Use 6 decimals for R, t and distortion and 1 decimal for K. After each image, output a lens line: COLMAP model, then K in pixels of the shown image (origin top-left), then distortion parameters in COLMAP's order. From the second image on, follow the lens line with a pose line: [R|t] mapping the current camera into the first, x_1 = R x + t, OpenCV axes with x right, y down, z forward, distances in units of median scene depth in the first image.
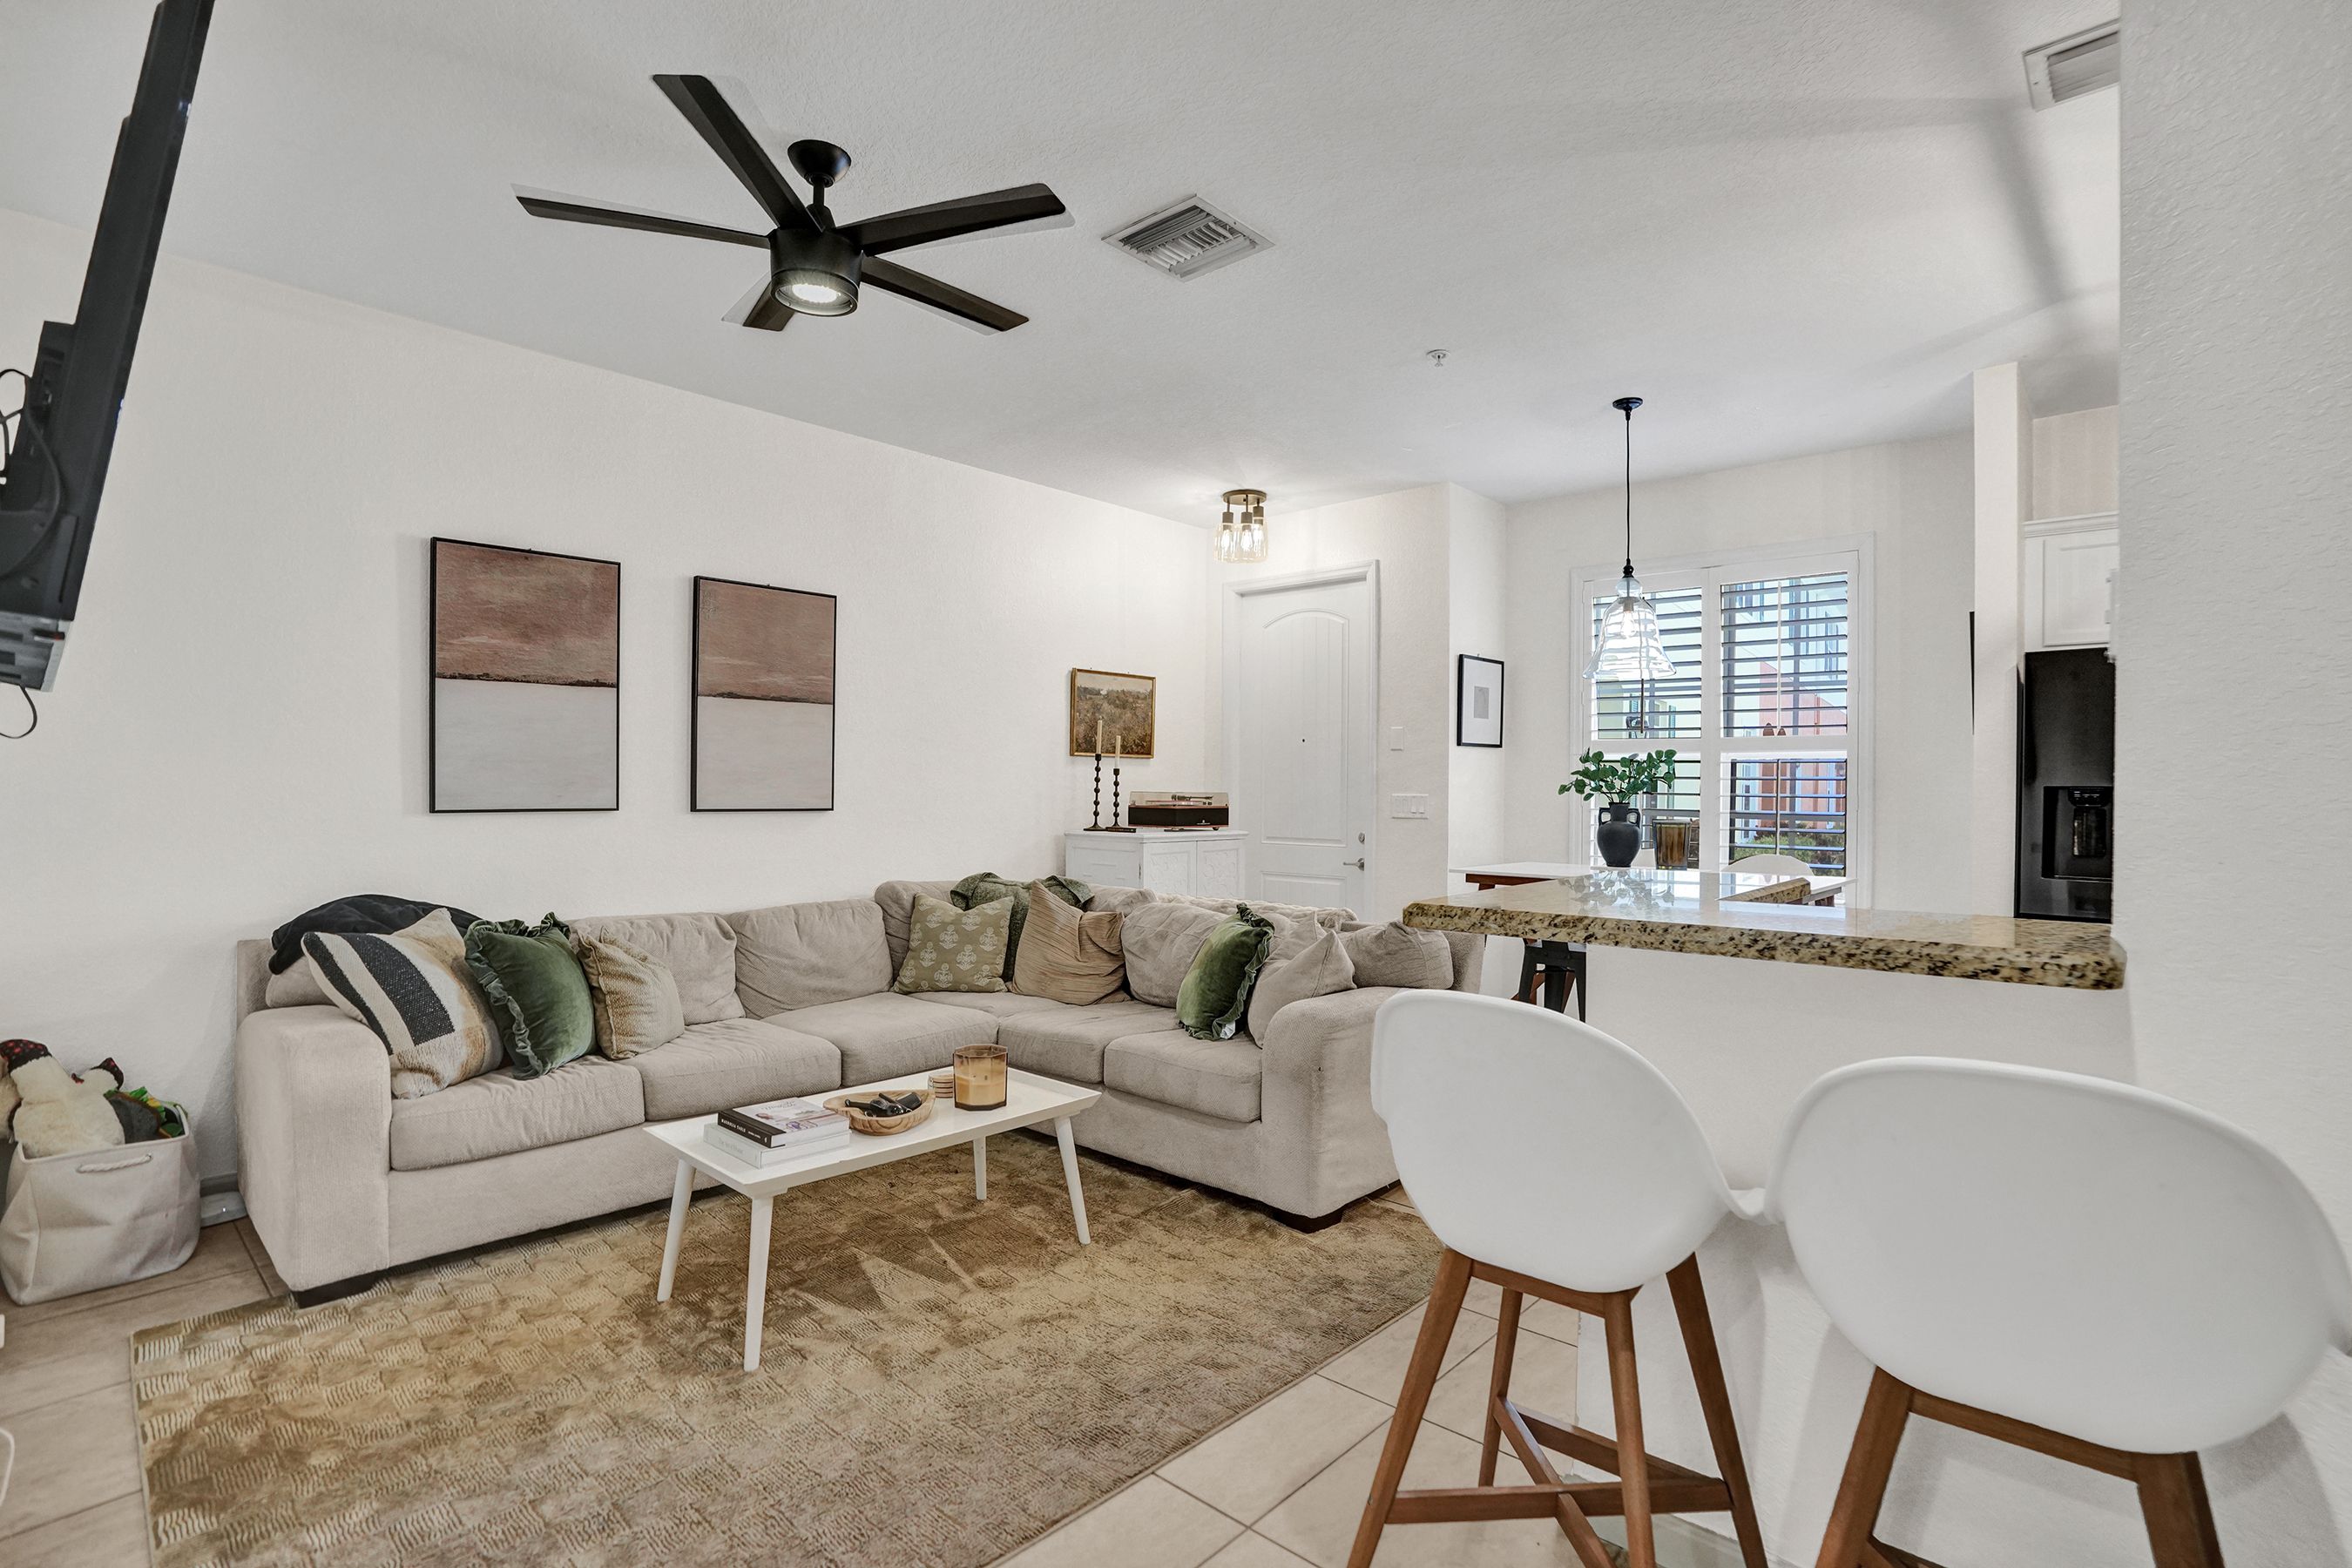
lens RADIAL K [[1103.9, 0, 1170.2], [0, 1103.9, 804.0], [0, 0, 1]] dist [-0.064321, 0.024377]
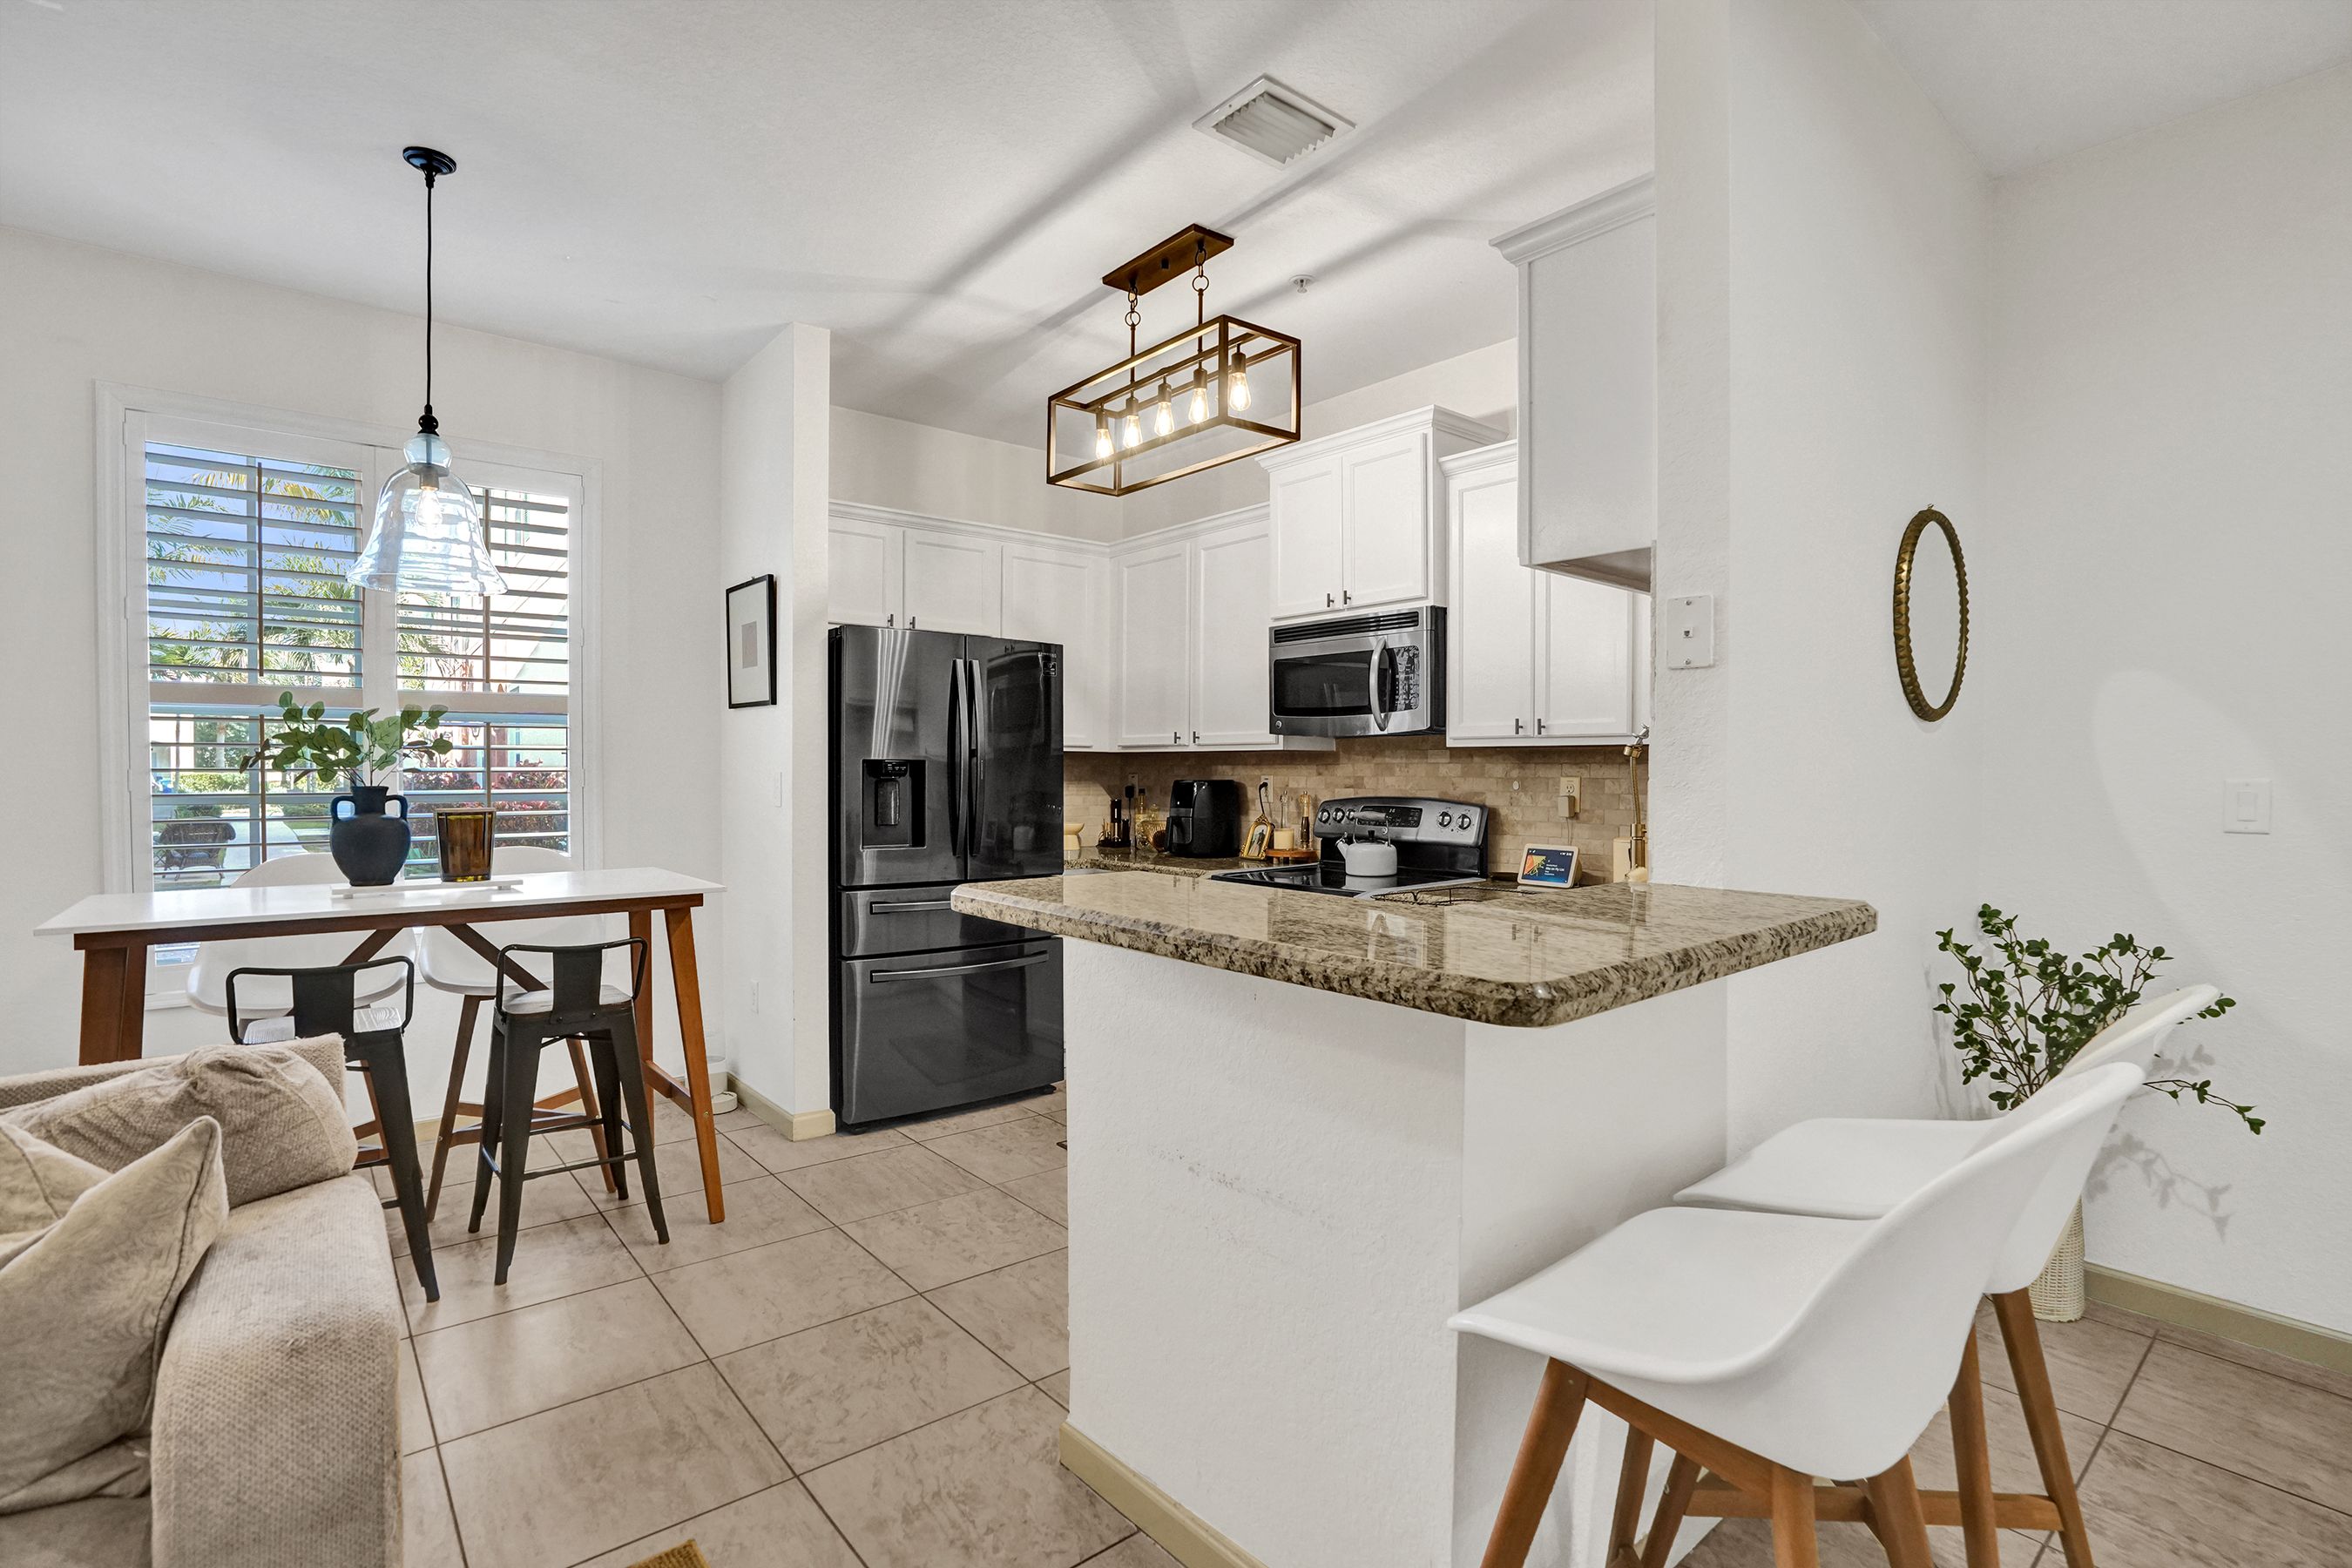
lens RADIAL K [[1103.9, 0, 1181.2], [0, 1103.9, 795.2], [0, 0, 1]] dist [-0.064321, 0.024377]
pose [[0.135194, -0.035025, 0.990200, -0.146874], [0.011331, 0.999364, 0.033802, -0.011300], [-0.990754, 0.006650, 0.135505, 0.463805]]
